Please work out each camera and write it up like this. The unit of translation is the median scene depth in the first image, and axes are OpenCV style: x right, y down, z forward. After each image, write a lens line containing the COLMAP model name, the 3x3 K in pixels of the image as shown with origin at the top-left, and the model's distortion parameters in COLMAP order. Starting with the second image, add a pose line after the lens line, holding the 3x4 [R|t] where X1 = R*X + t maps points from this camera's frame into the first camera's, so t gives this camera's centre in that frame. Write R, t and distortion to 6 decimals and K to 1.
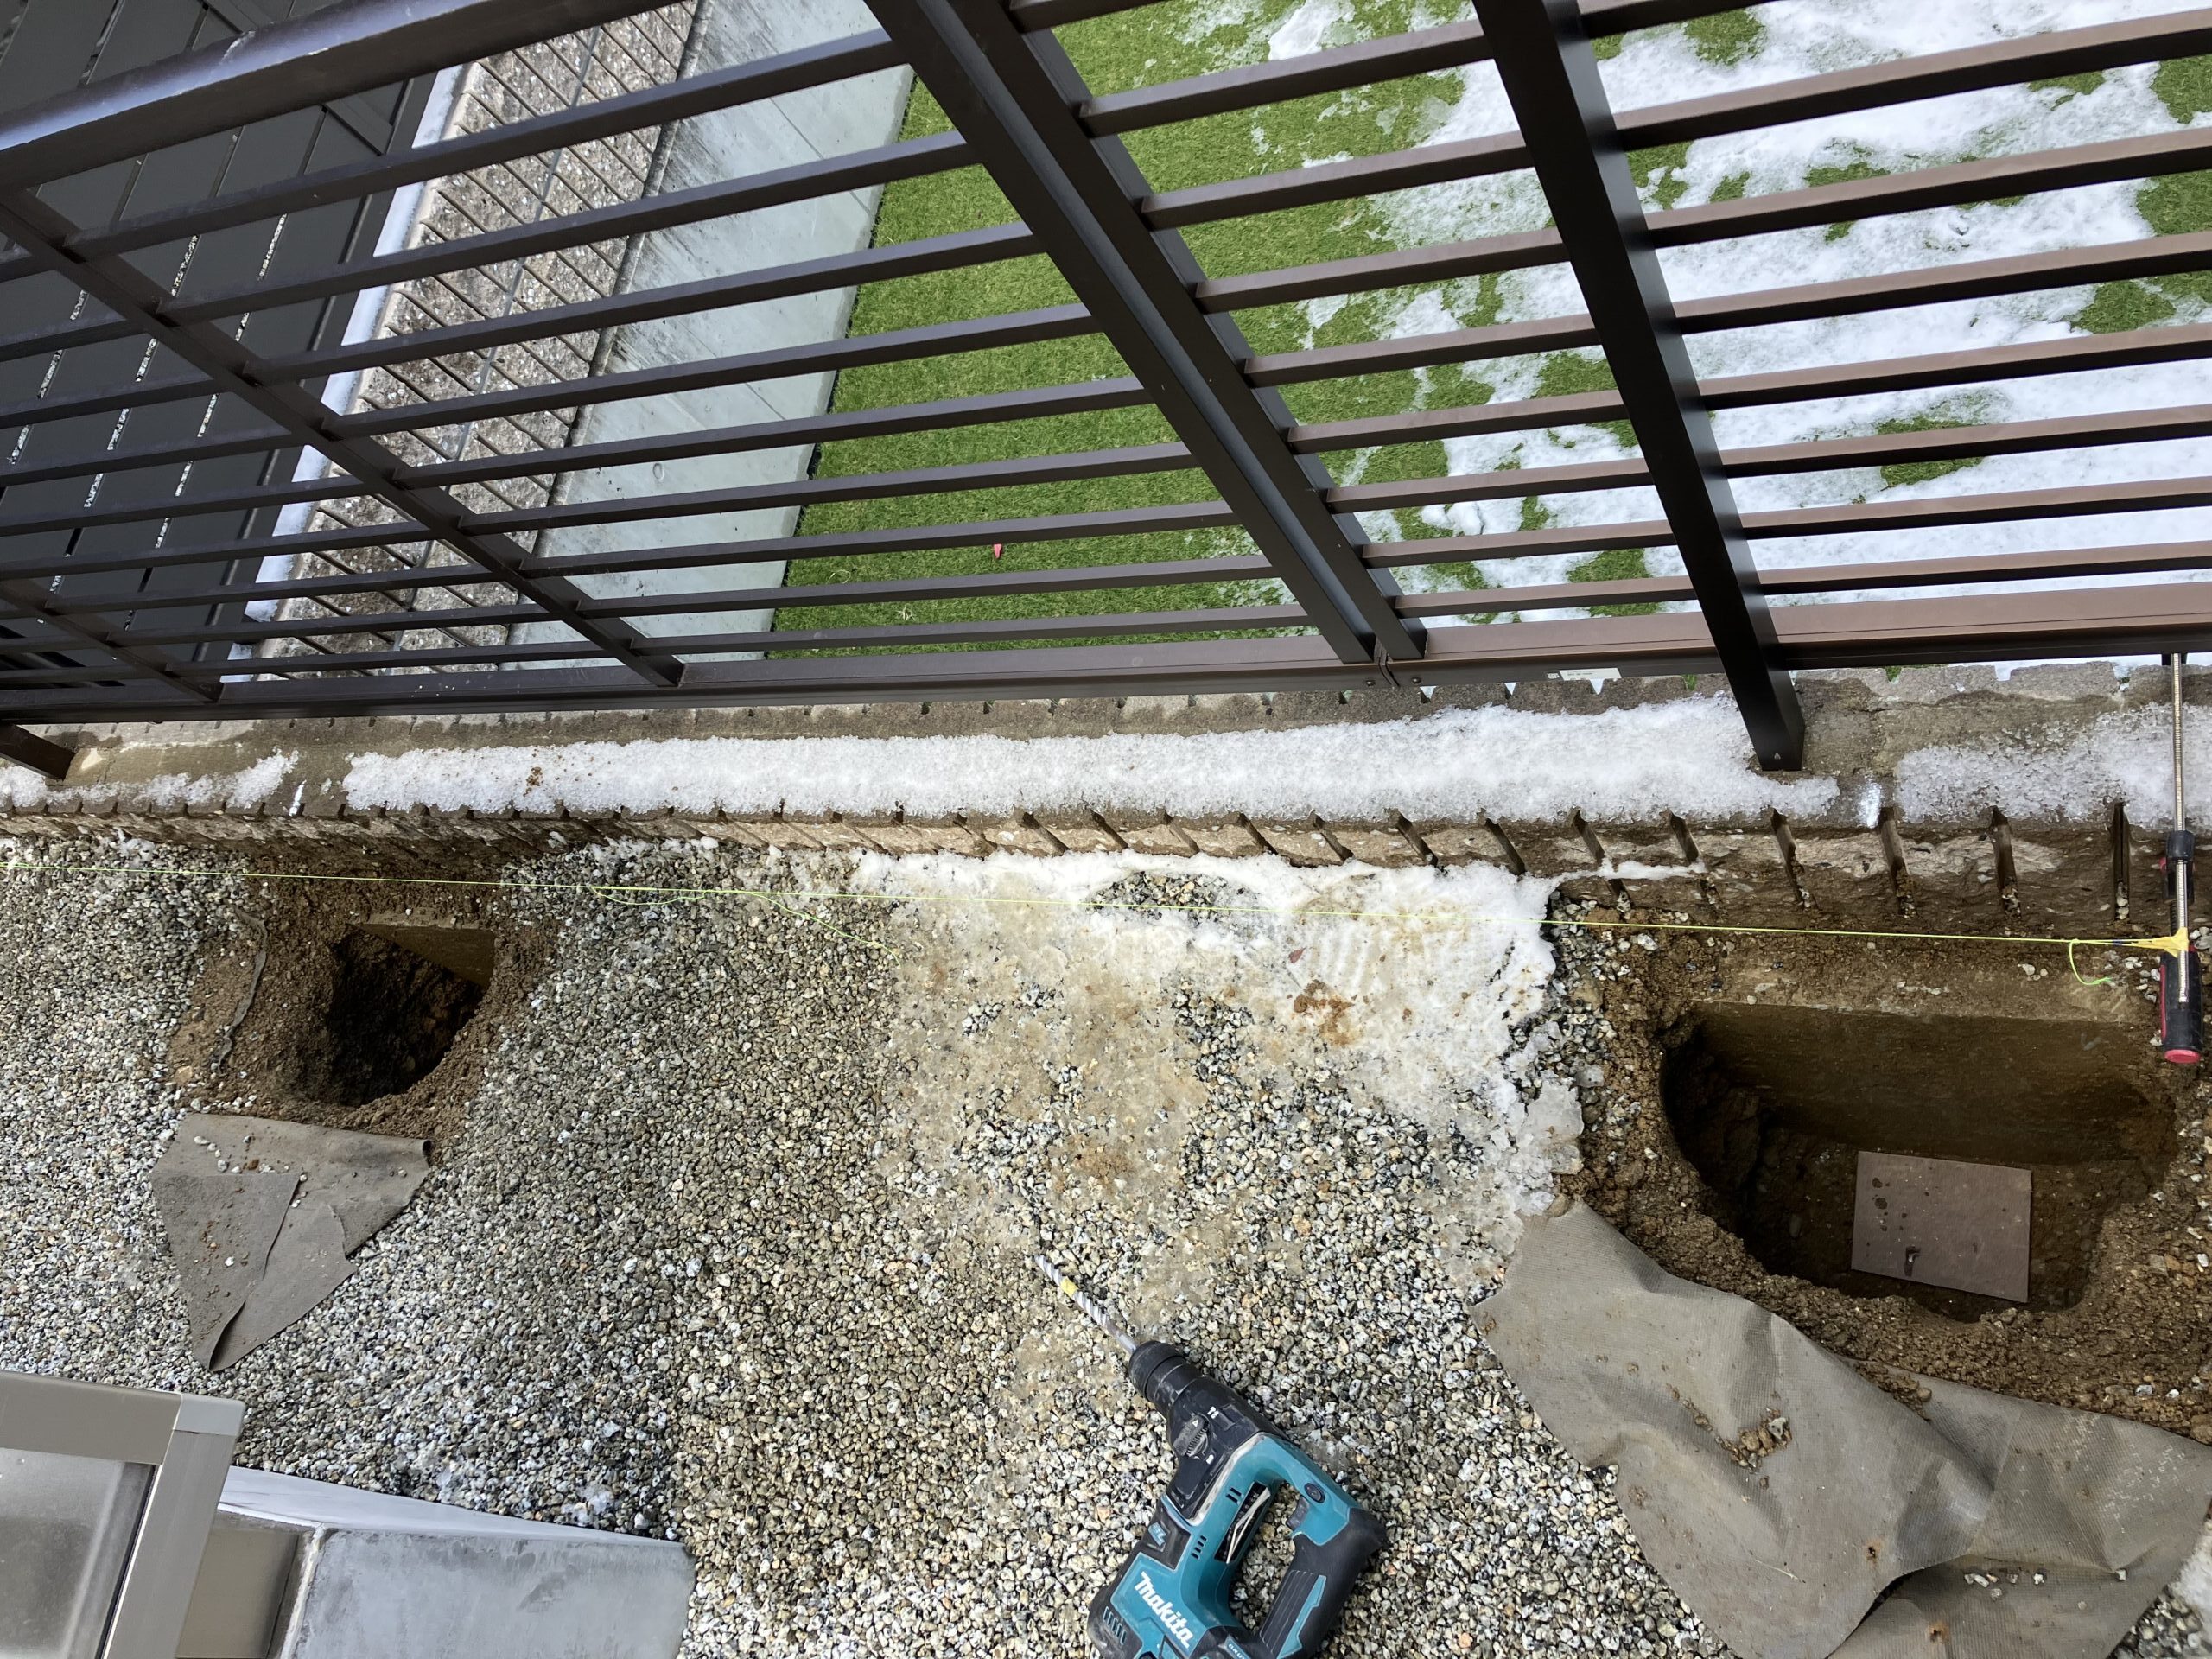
lens RADIAL K [[1805.0, 0, 1106.0], [0, 1805.0, 829.5], [0, 0, 1]] dist [0.007224, 0.022053]
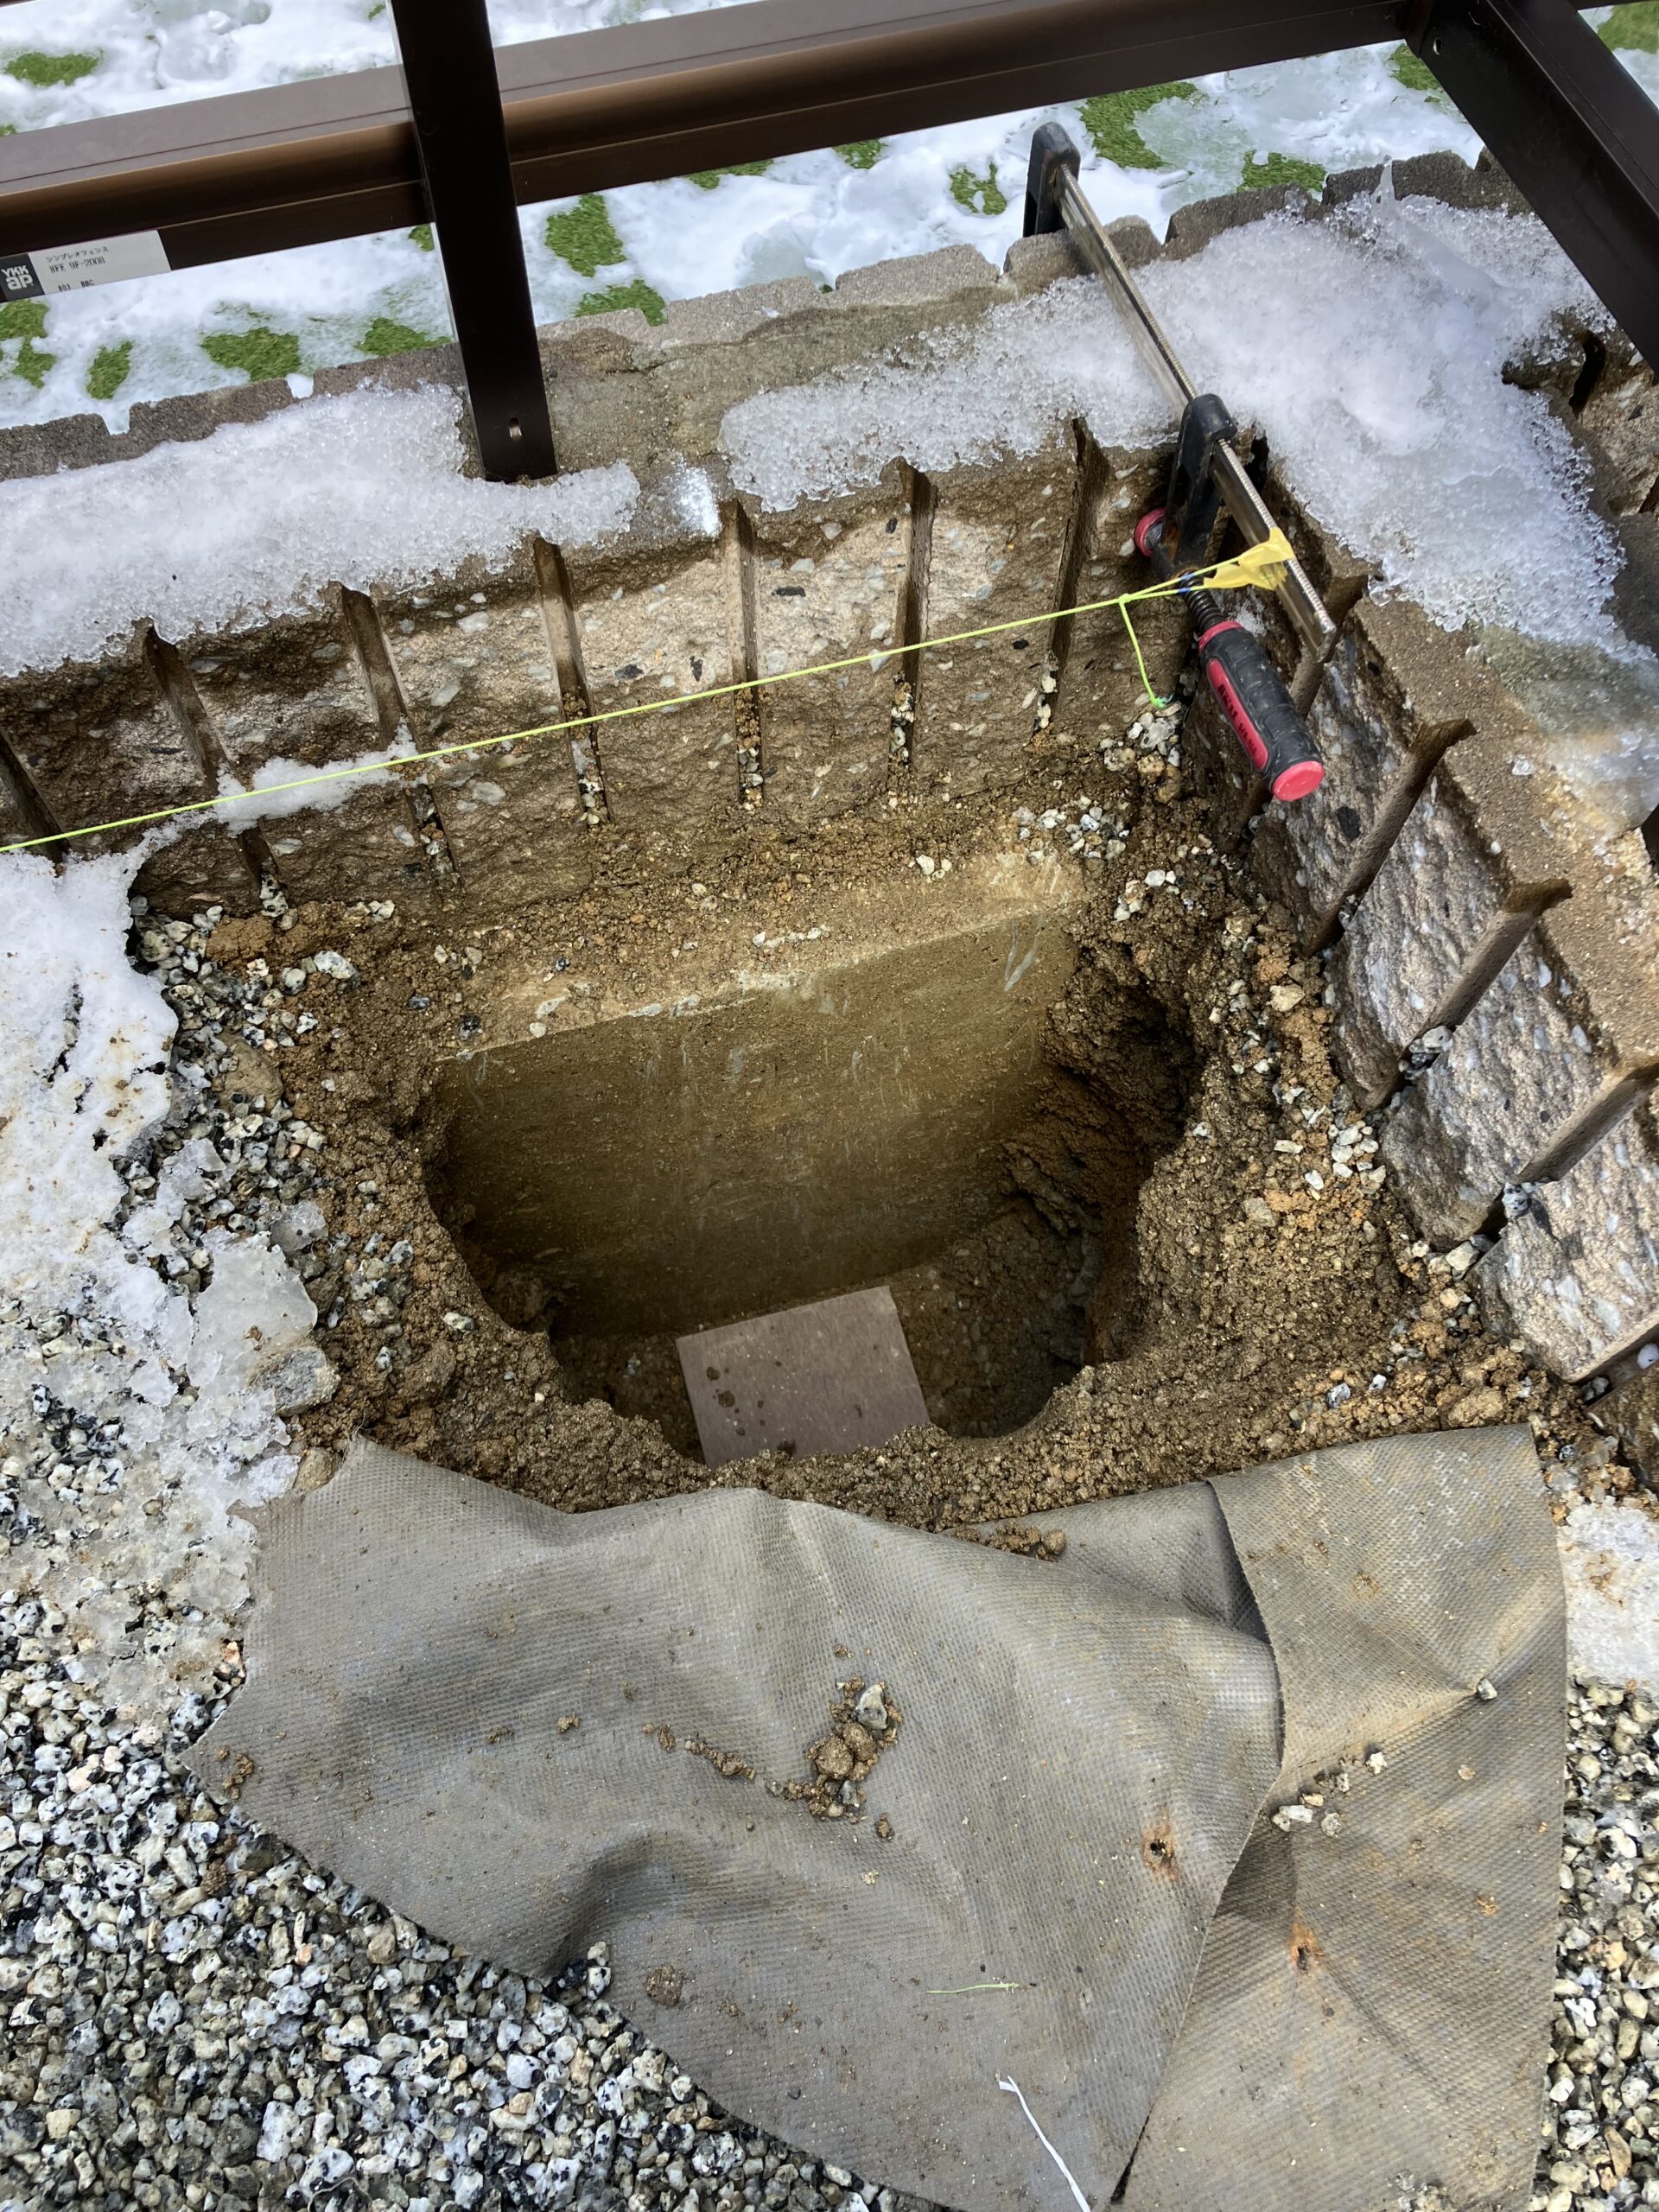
lens RADIAL K [[1805.0, 0, 829.5], [0, 1805.0, 1106.0], [0, 0, 1]] dist [0.007224, 0.022053]
pose [[0.771032, -0.189157, 0.608054, 0.084386], [0.263422, 0.964077, -0.034116, 0.166993], [-0.579758, 0.186480, 0.793162, 0.525551]]
